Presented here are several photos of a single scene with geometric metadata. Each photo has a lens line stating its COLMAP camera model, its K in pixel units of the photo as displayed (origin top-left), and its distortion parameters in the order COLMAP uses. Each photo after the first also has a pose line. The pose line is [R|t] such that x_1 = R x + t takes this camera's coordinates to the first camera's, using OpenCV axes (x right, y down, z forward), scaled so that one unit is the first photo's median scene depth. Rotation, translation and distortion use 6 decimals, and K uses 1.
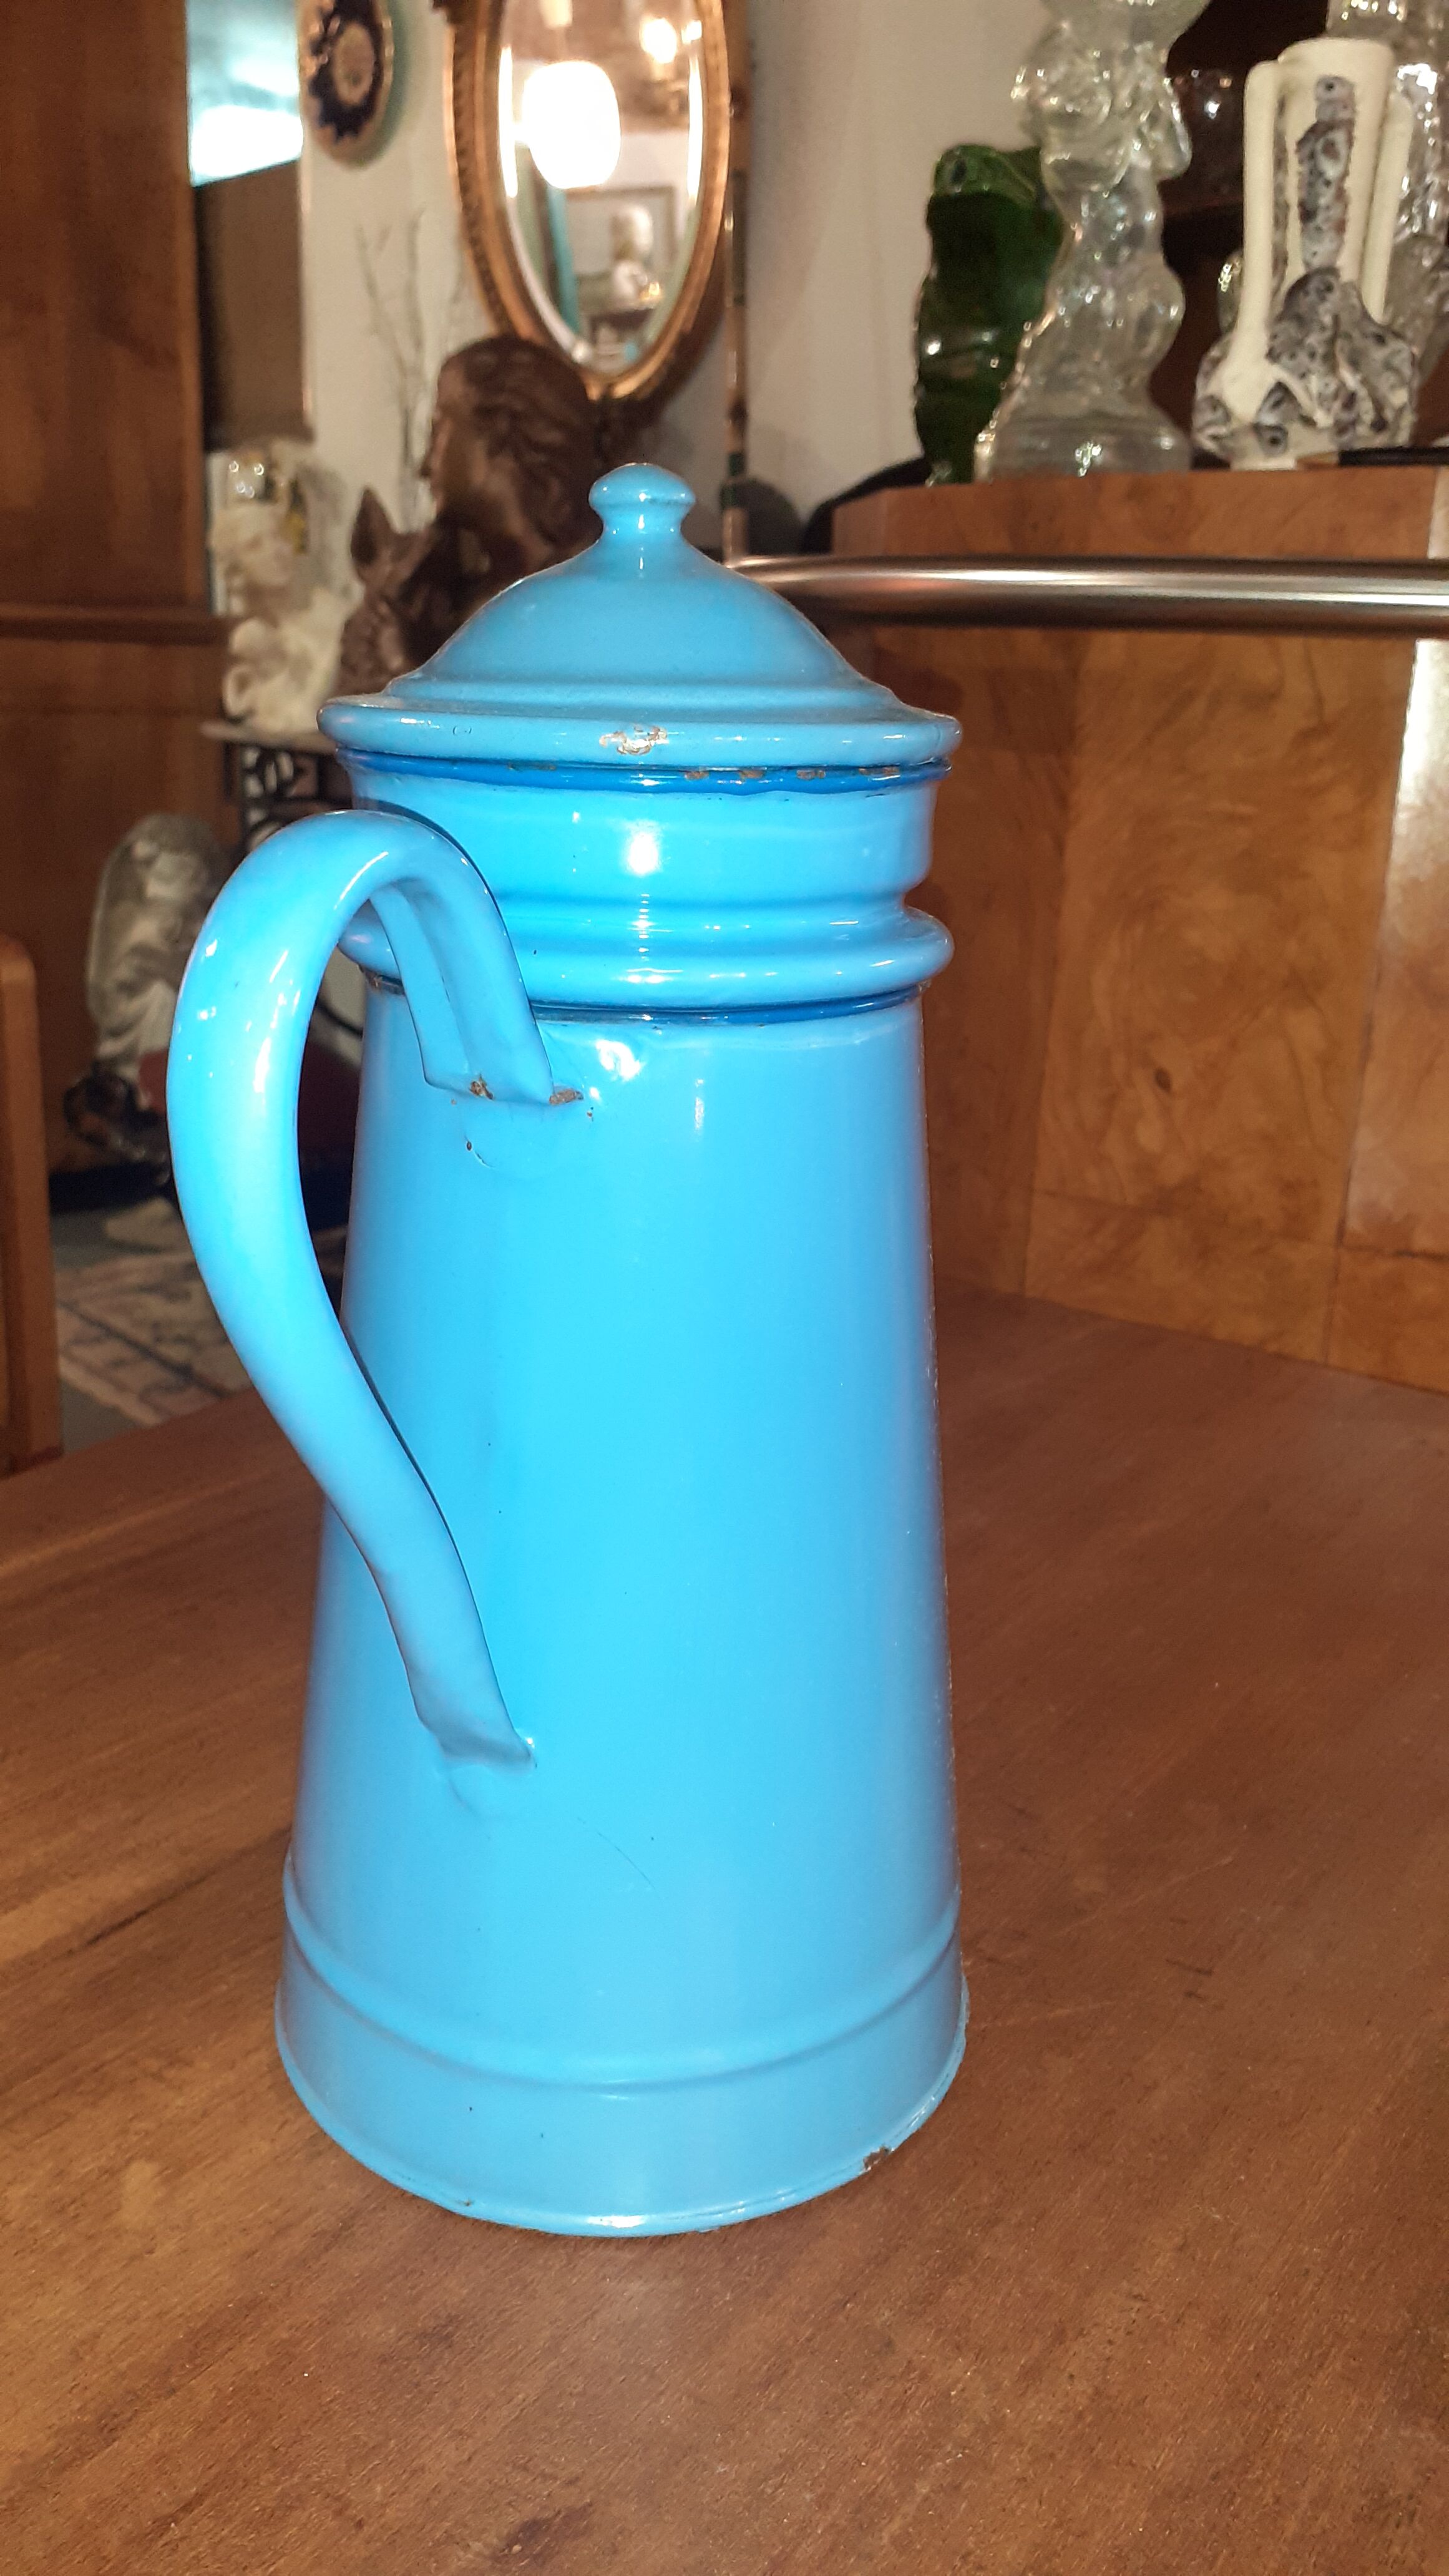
lens RADIAL K [[2054.6, 0, 740.2], [0, 2054.6, 1308.5], [0, 0, 1]] dist [0.012238, -0.018138]
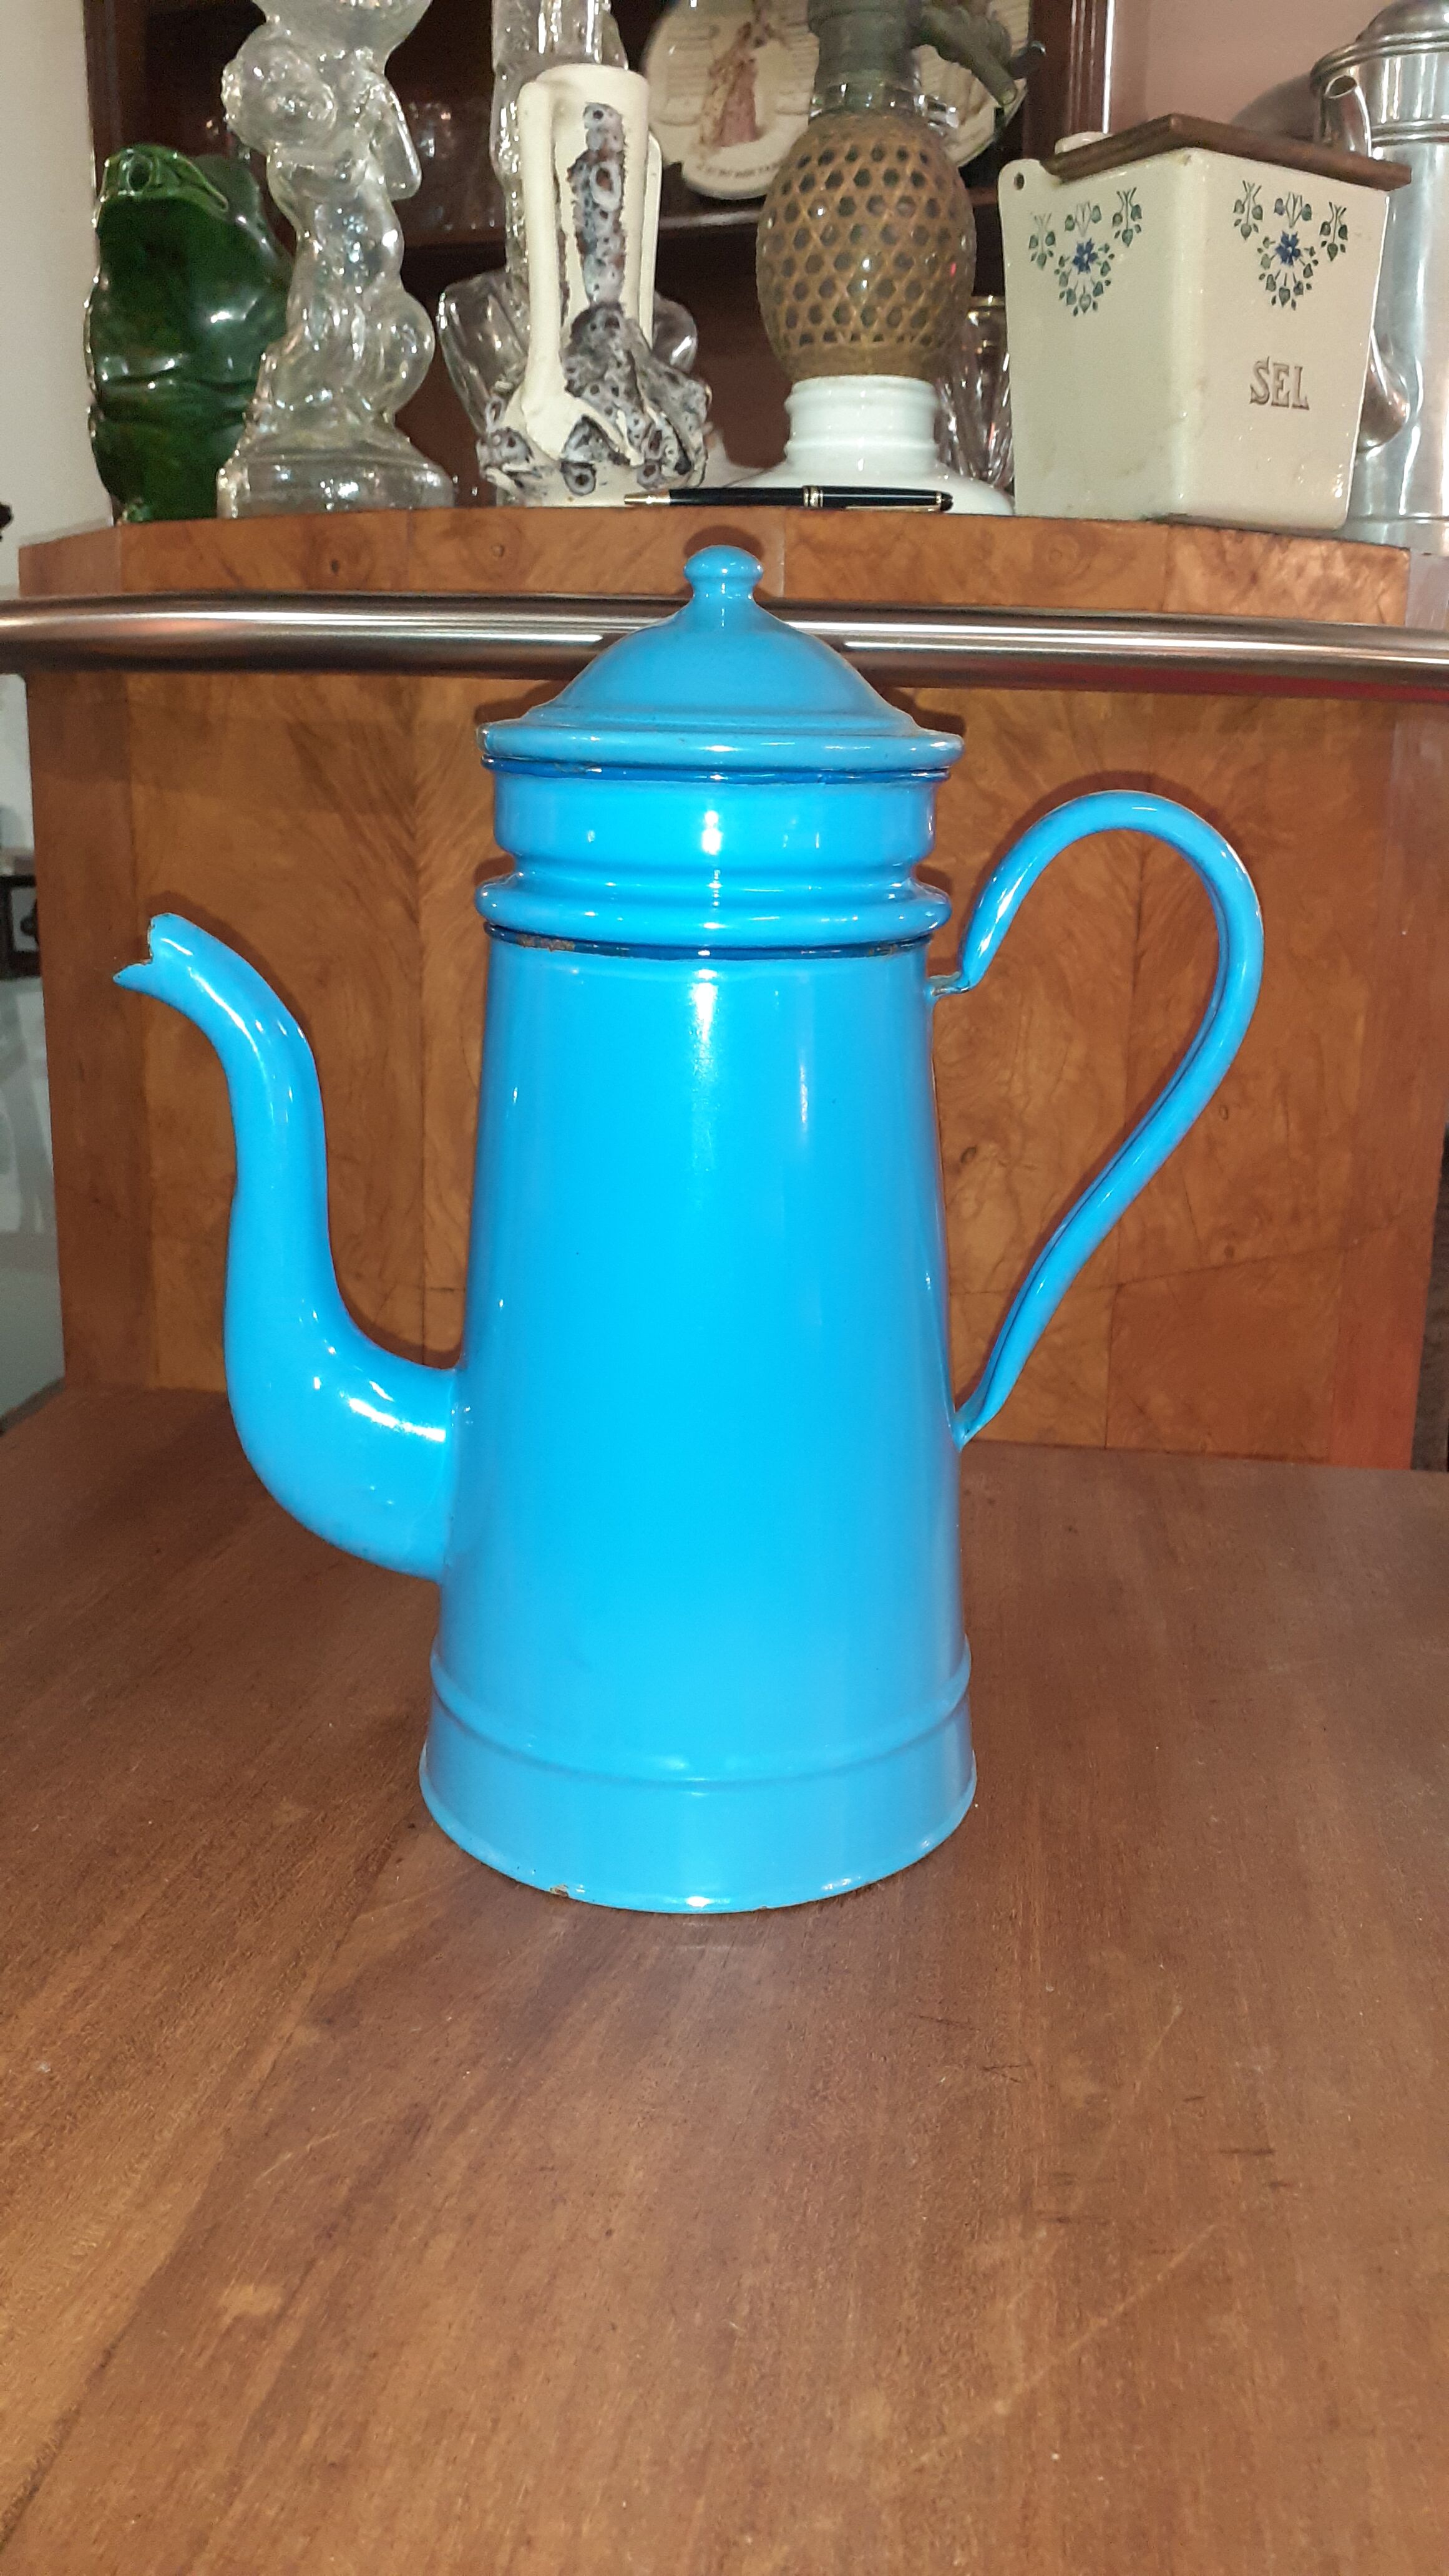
lens RADIAL K [[2054.6, 0, 733.4], [0, 2054.6, 1304.2], [0, 0, 1]] dist [0.012238, -0.018138]
pose [[0.884003, -0.142205, 0.445327, -0.148309], [0.157387, 0.987533, 0.002922, -0.034628], [-0.440190, 0.067505, 0.895363, 0.135443]]
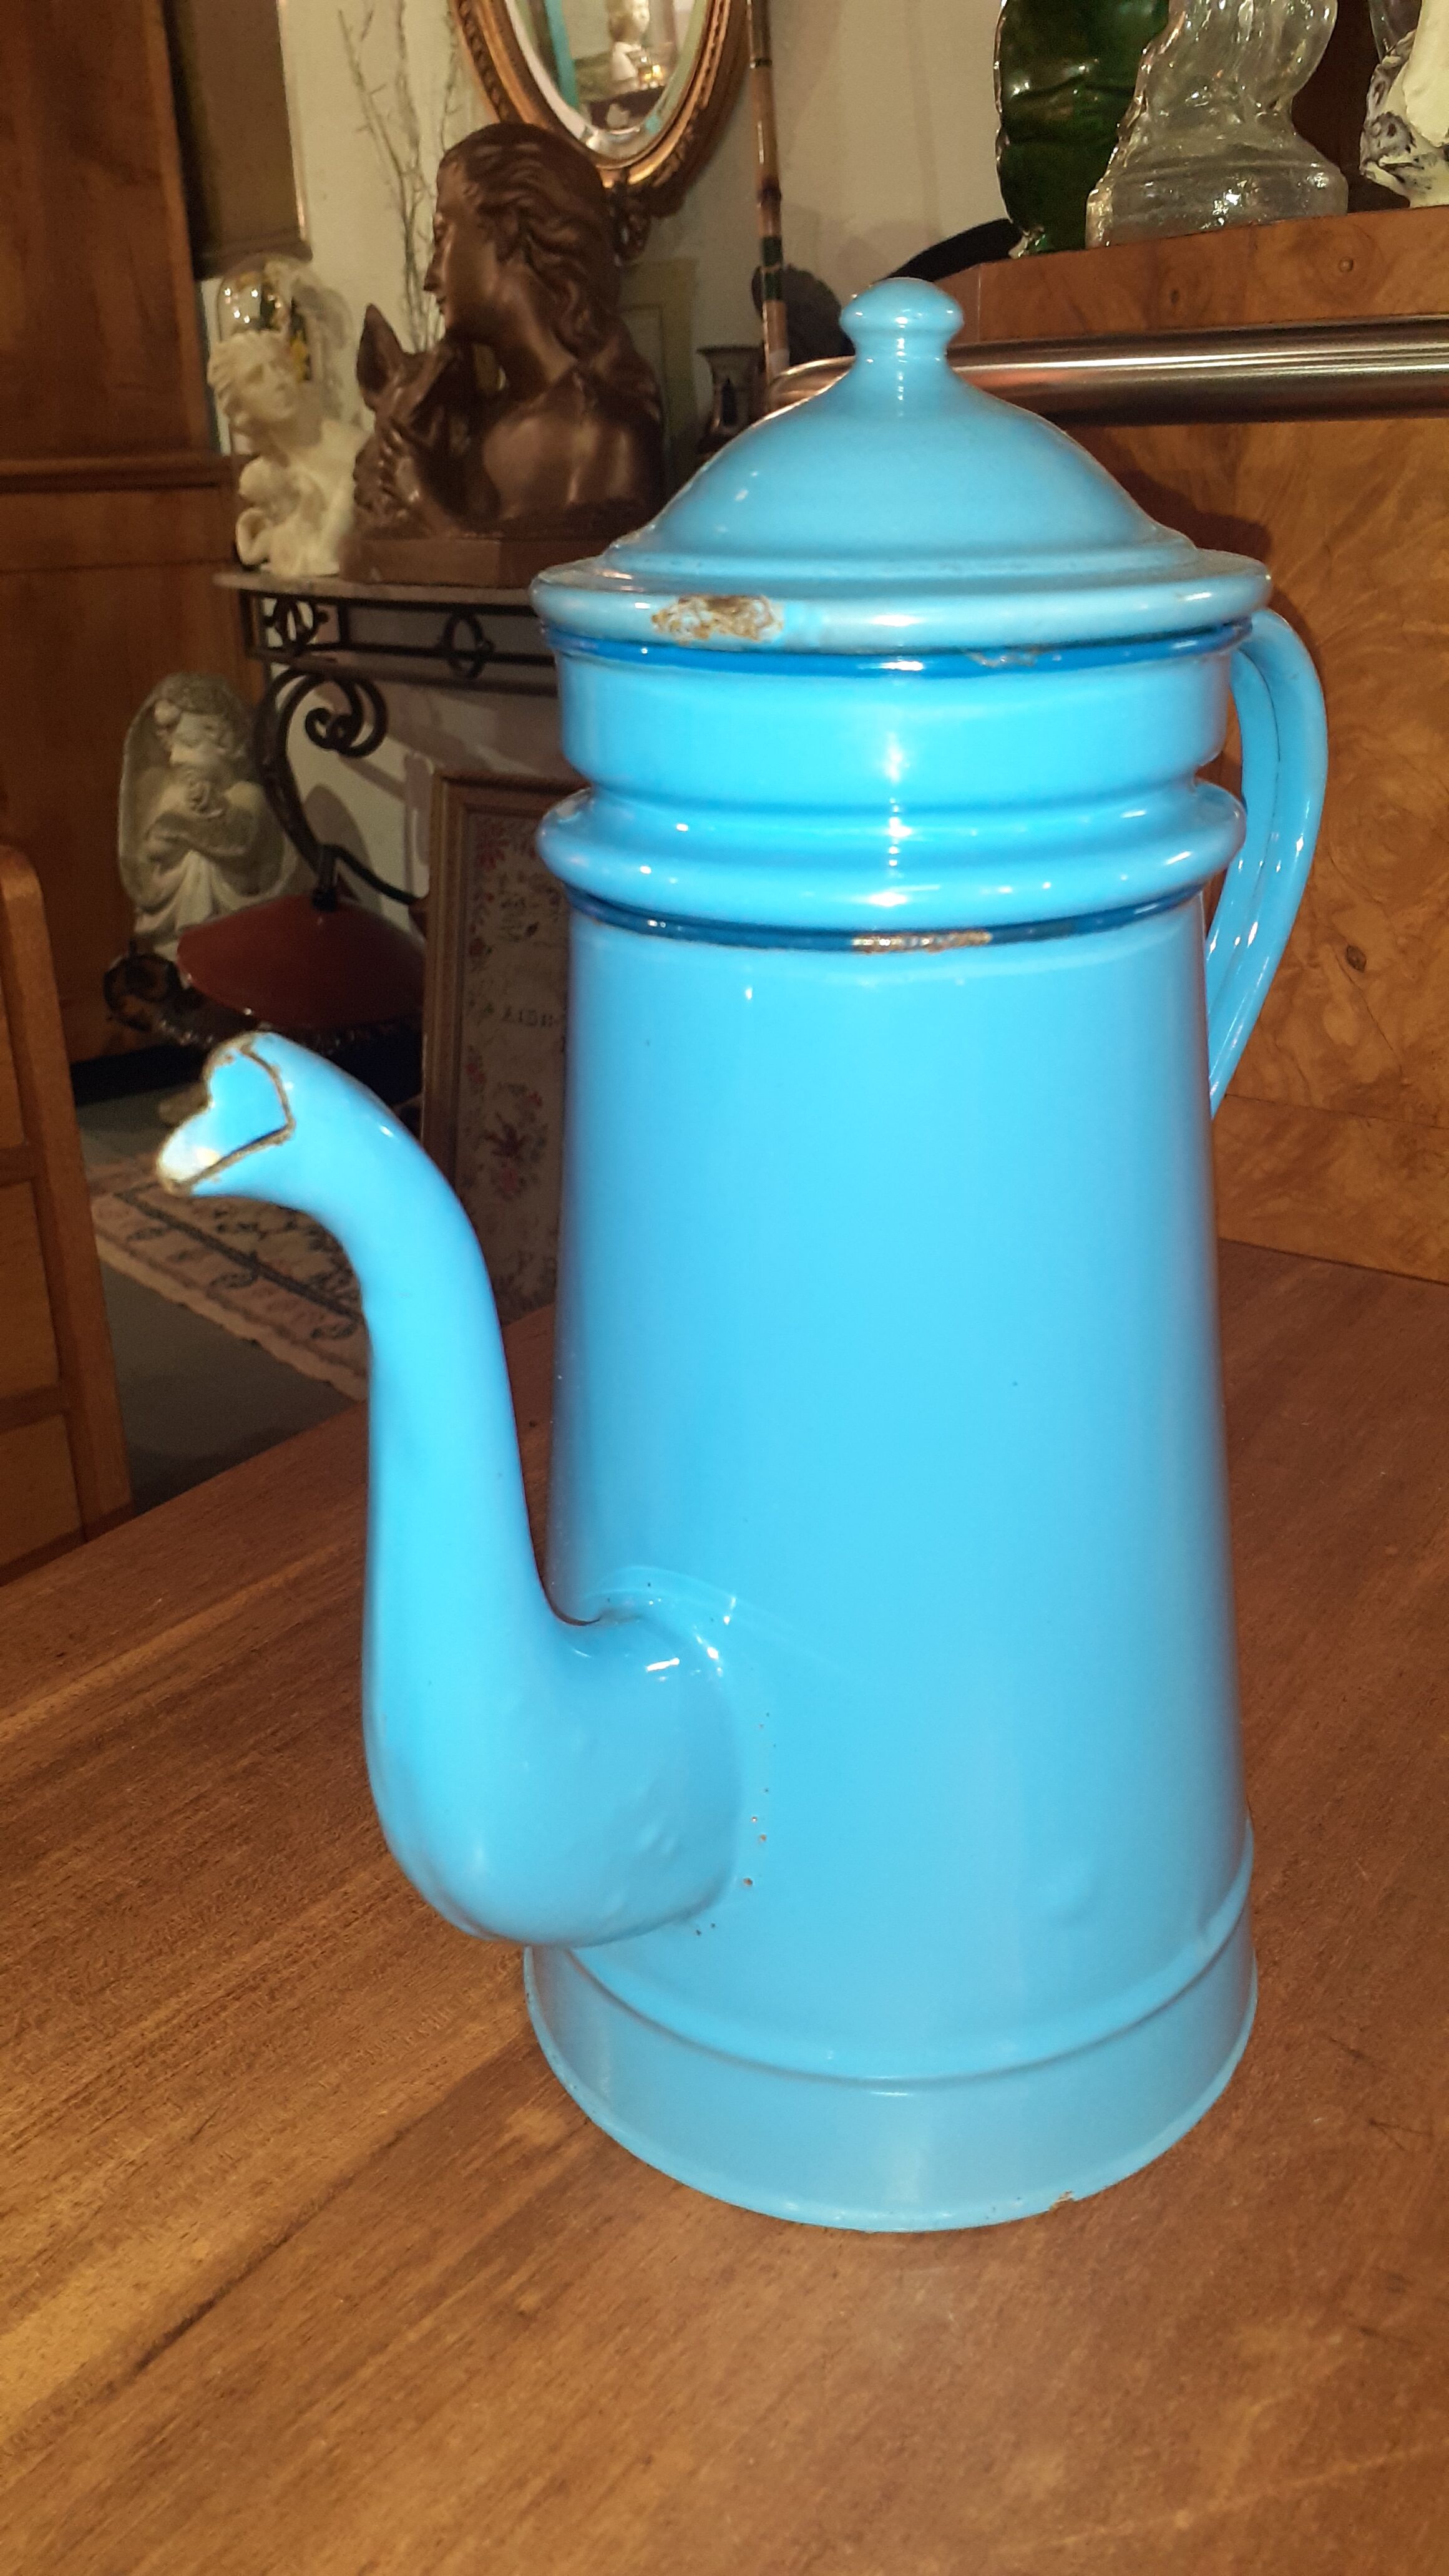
lens RADIAL K [[2054.6, 0, 749.9], [0, 2054.6, 1276.1], [0, 0, 1]] dist [0.012238, -0.018138]
pose [[0.997863, -0.058110, -0.029883, -0.024681], [0.060115, 0.995644, 0.071268, -0.056303], [0.025611, -0.072912, 0.997009, 0.140419]]
